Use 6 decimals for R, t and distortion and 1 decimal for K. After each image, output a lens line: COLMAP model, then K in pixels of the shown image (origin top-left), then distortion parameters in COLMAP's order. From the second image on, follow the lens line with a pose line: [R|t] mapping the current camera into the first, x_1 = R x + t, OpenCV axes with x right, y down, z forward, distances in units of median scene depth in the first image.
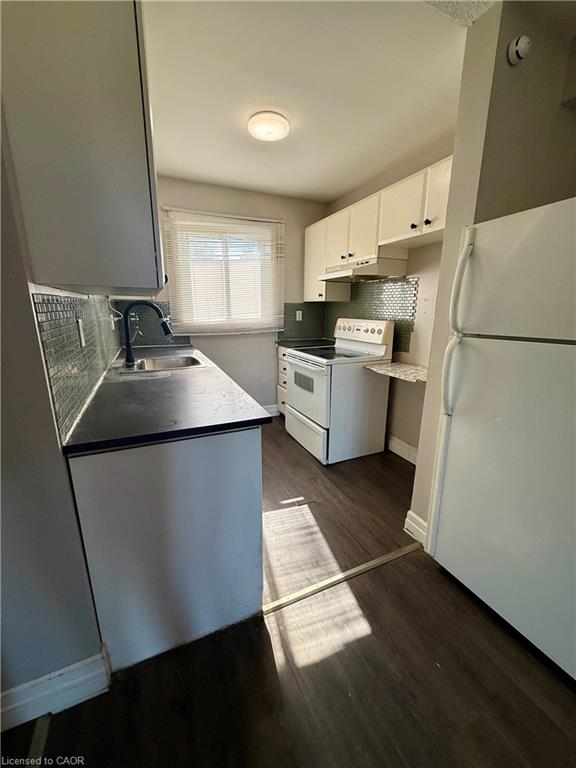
lens RADIAL K [[306.7, 0, 287.8], [0, 306.7, 383.0], [0, 0, 1]] dist [-0.002117, -0.000326]
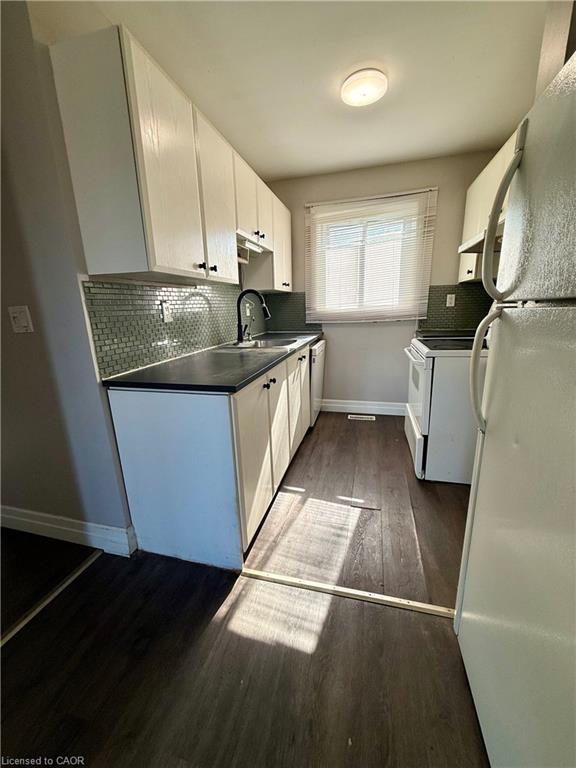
lens RADIAL K [[306.7, 0, 286.7], [0, 306.7, 383.9], [0, 0, 1]] dist [-0.002117, -0.000326]
pose [[0.771254, 0.126572, -0.623816, 0.405041], [-0.116998, 0.991522, 0.056529, 0.011309], [0.625682, 0.029388, 0.779524, 0.159345]]
